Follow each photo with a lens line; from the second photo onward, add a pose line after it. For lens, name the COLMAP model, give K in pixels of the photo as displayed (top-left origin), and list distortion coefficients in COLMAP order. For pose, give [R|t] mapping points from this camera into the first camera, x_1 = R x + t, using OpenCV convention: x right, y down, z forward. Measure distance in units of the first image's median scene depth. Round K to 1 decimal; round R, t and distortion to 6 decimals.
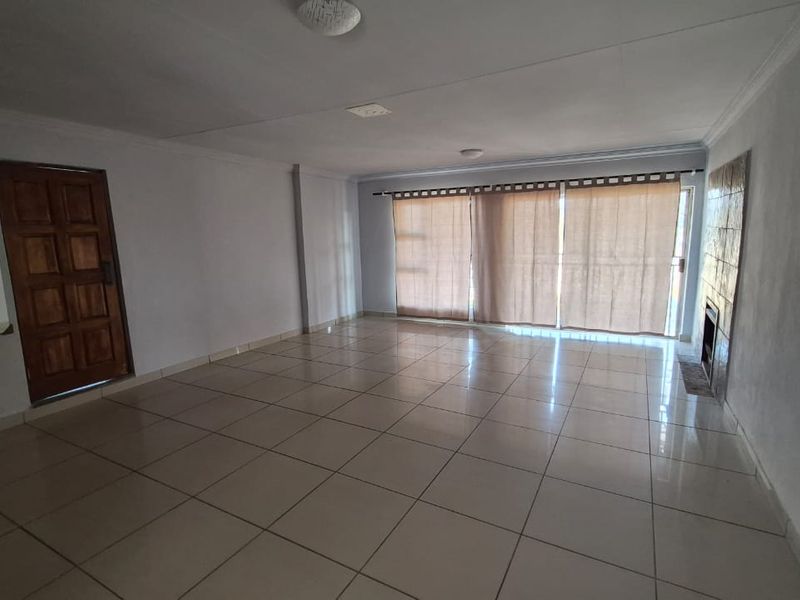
lens RADIAL K [[419.0, 0, 402.6], [0, 419.0, 302.1], [0, 0, 1]] dist [0.013898, -0.006417]
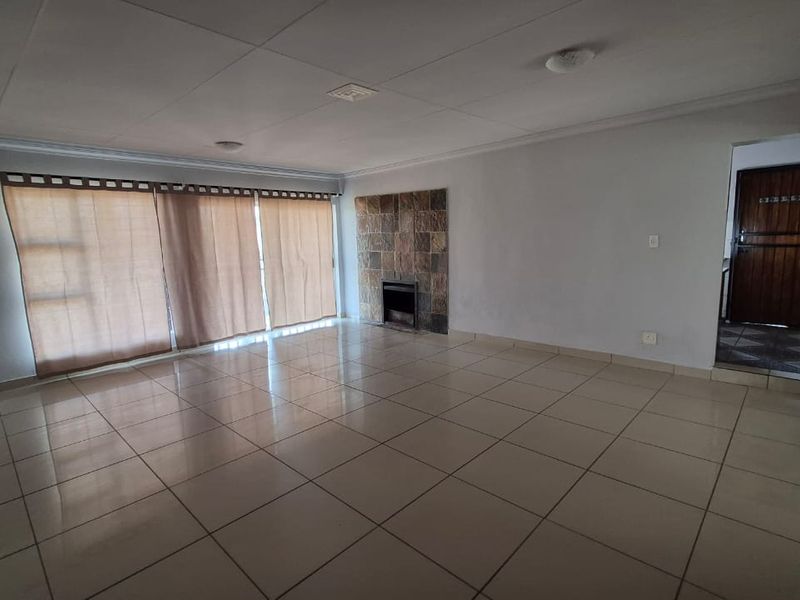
lens RADIAL K [[419.0, 0, 402.4], [0, 419.0, 296.2], [0, 0, 1]] dist [0.013898, -0.006417]
pose [[0.251607, -0.136619, 0.958138, -0.509526], [0.170363, 0.980781, 0.095110, -0.061000], [-0.952717, 0.139301, 0.270046, 0.374359]]
